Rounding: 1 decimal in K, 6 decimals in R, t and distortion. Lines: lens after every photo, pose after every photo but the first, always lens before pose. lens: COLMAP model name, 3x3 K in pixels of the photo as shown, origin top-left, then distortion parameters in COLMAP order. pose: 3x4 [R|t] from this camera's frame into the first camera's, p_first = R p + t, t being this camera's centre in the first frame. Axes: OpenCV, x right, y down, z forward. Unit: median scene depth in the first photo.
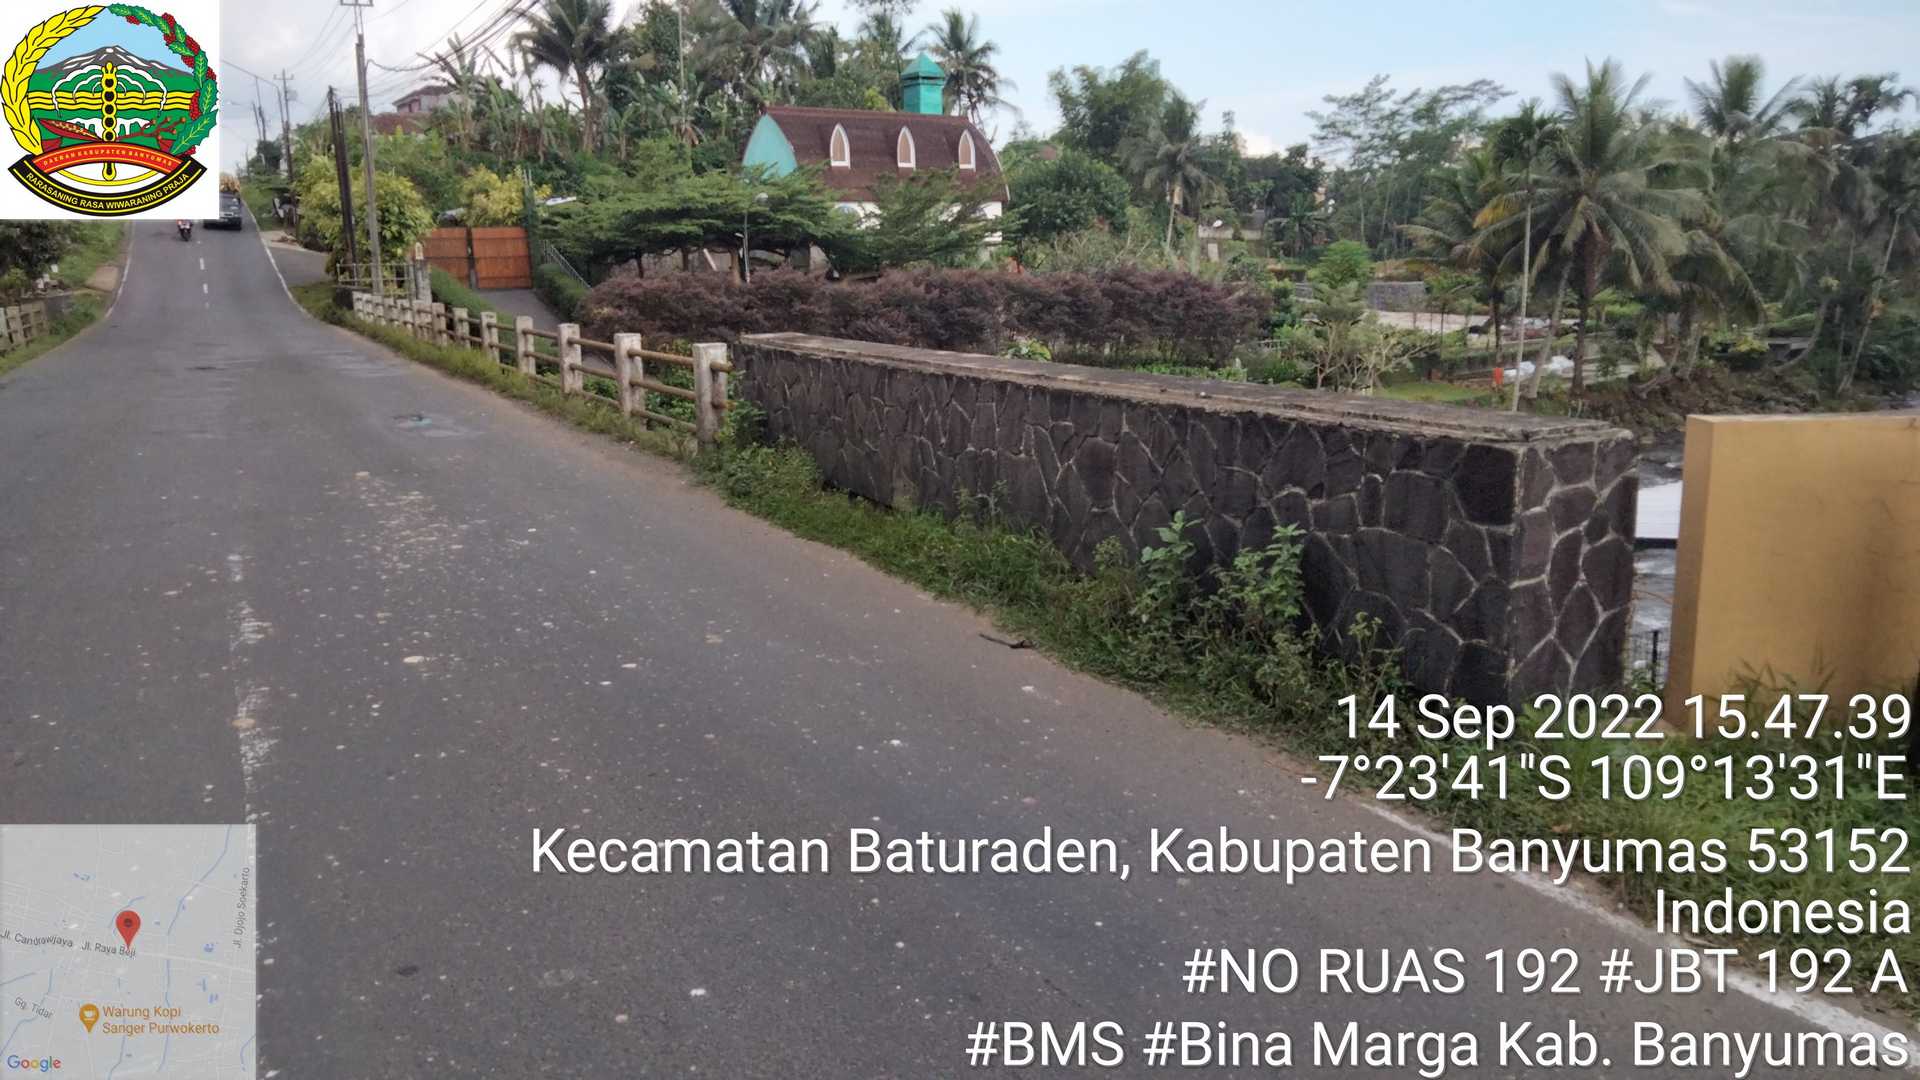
lens RADIAL K [[1427.8, 0, 932.1], [0, 1427.8, 556.1], [0, 0, 1]] dist [0.064623, -0.047392]
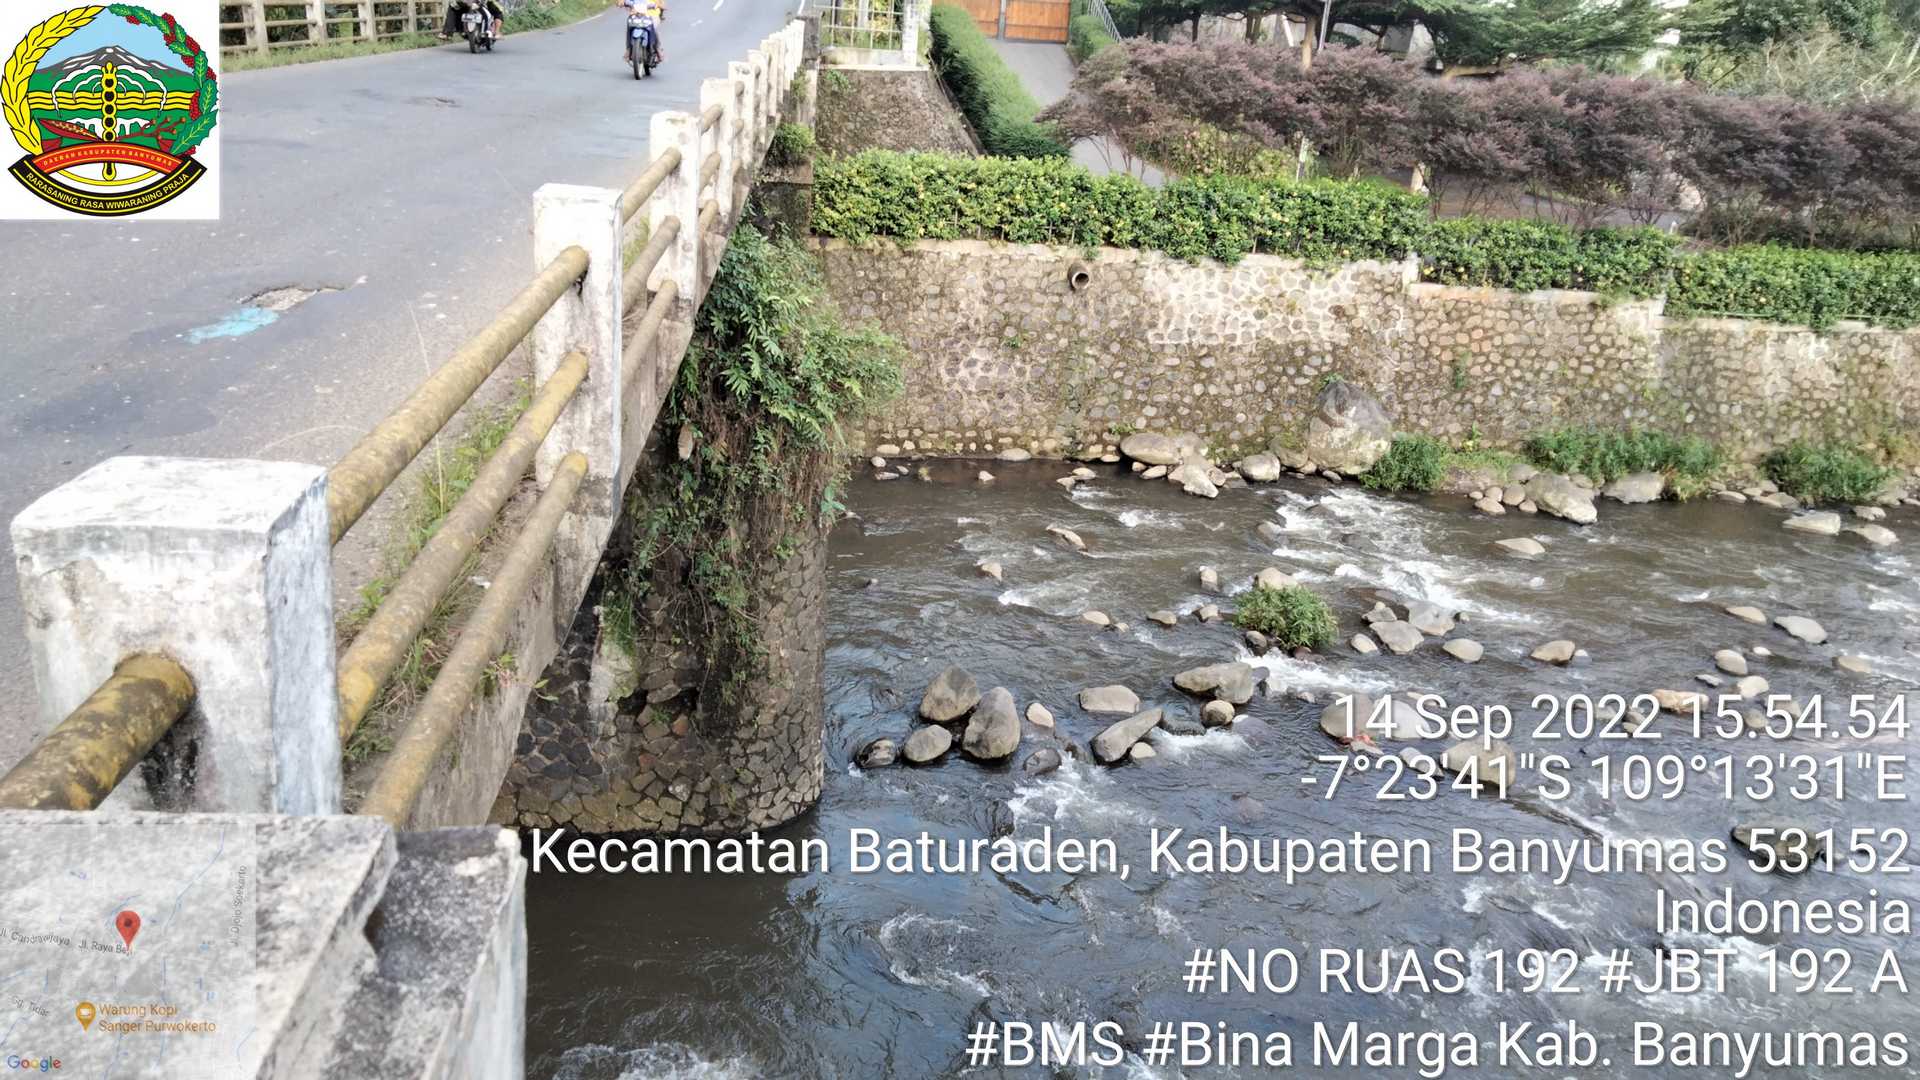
lens RADIAL K [[1427.8, 0, 932.1], [0, 1427.8, 556.1], [0, 0, 1]] dist [0.064623, -0.047392]
pose [[0.920214, 0.225923, -0.319633, -0.012395], [-0.176506, 0.968379, 0.176315, -0.038439], [0.349360, -0.105830, 0.930993, 0.195795]]
